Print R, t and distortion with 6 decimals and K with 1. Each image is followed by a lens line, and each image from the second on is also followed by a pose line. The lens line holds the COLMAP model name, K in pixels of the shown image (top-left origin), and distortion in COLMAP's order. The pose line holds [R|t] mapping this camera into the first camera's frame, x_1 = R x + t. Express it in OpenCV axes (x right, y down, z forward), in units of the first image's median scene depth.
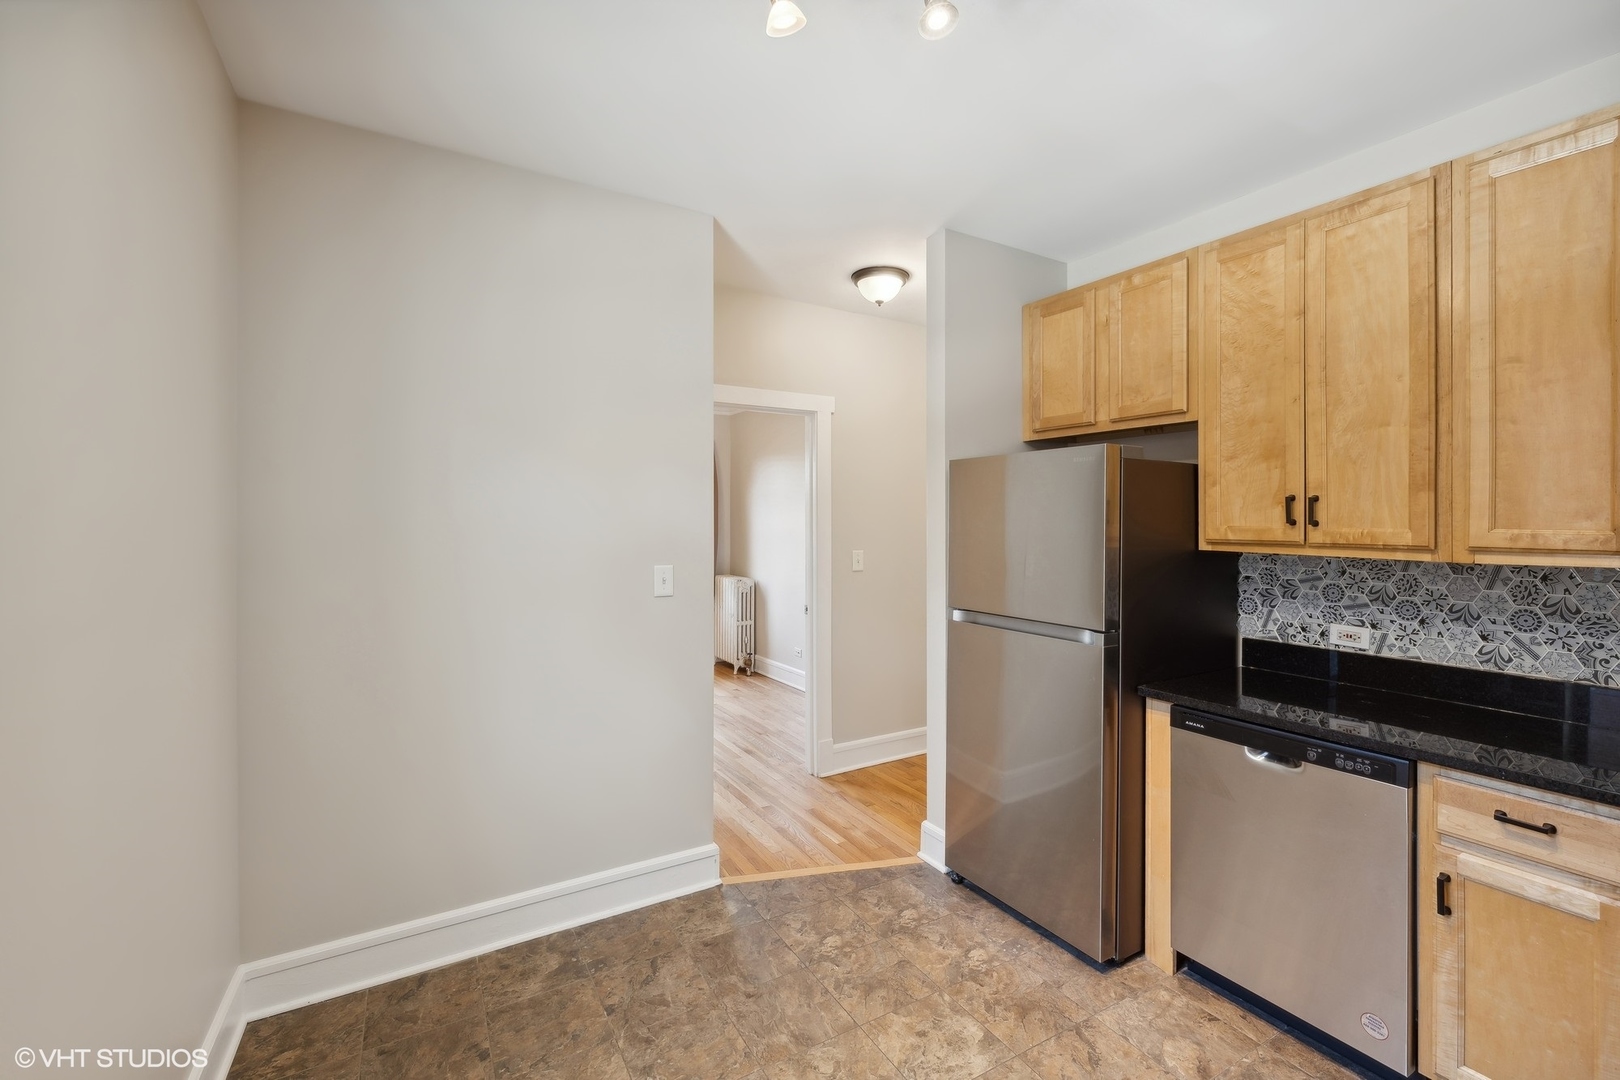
lens RADIAL K [[693.8, 0, 819.4], [0, 693.8, 528.8], [0, 0, 1]] dist [-0.001953, -0.000761]
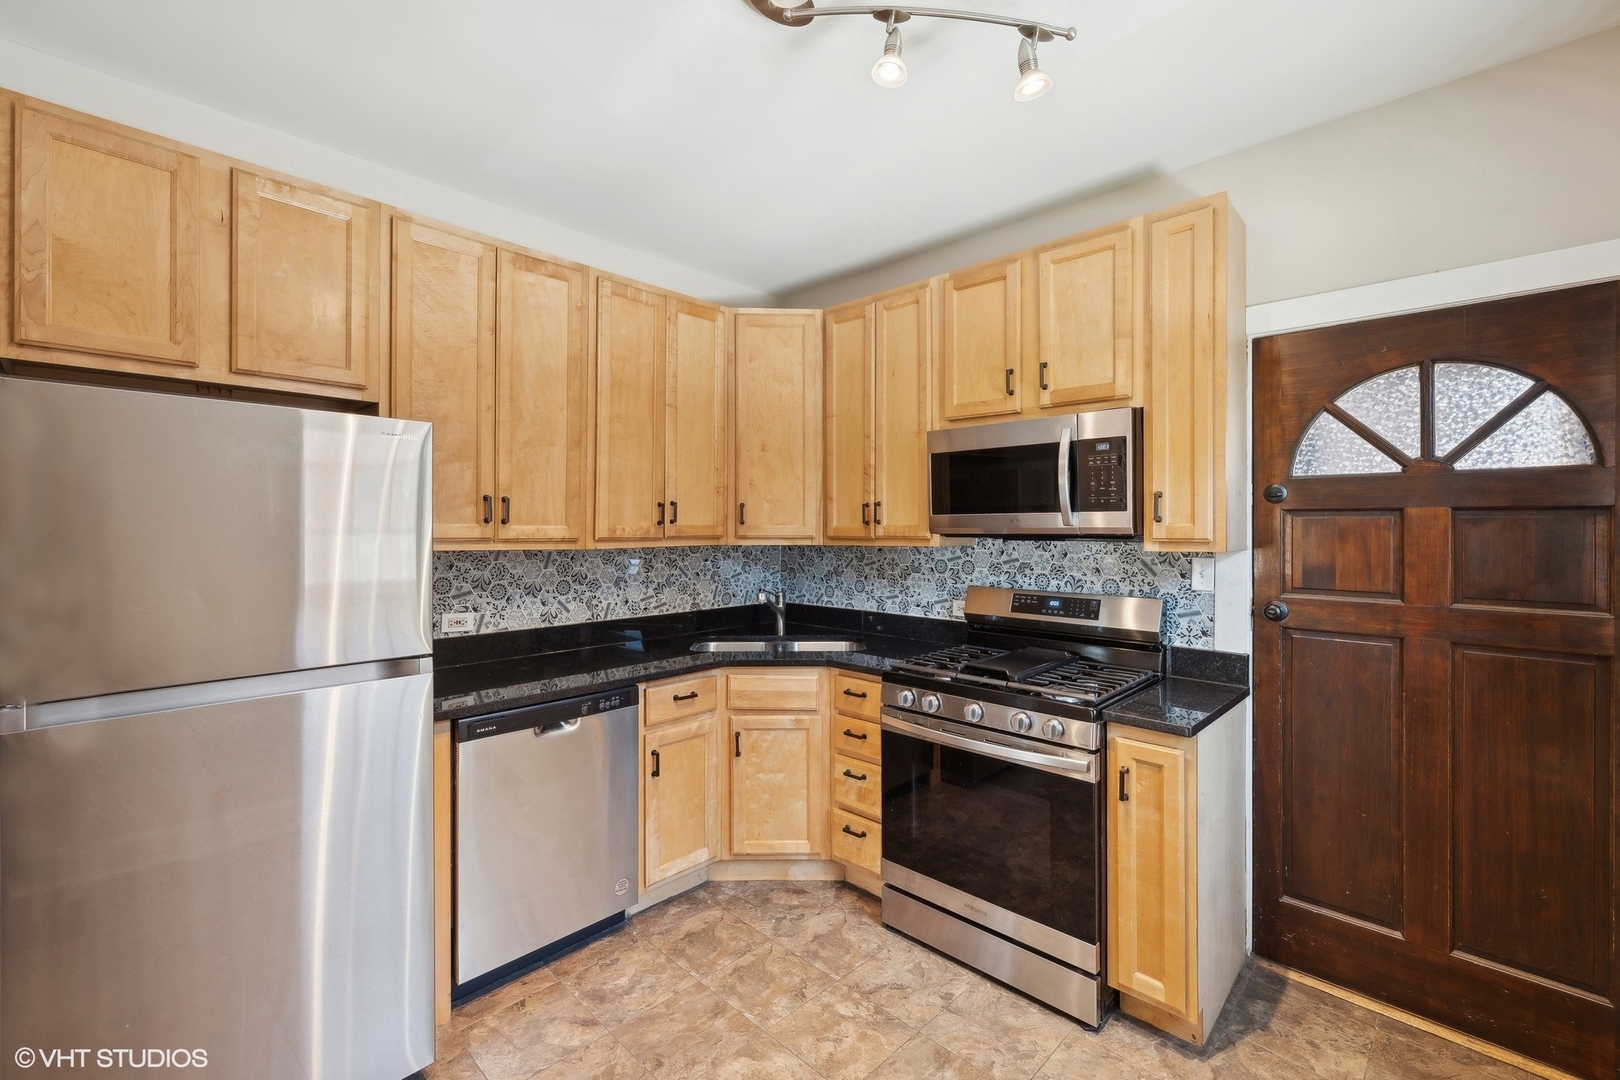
lens RADIAL K [[693.8, 0, 818.3], [0, 693.8, 529.2], [0, 0, 1]] dist [-0.001953, -0.000761]
pose [[-0.283238, -0.008980, 0.959008, -0.537959], [0.002926, 0.999943, 0.010227, -0.005499], [-0.959045, 0.005702, -0.283195, 0.868180]]
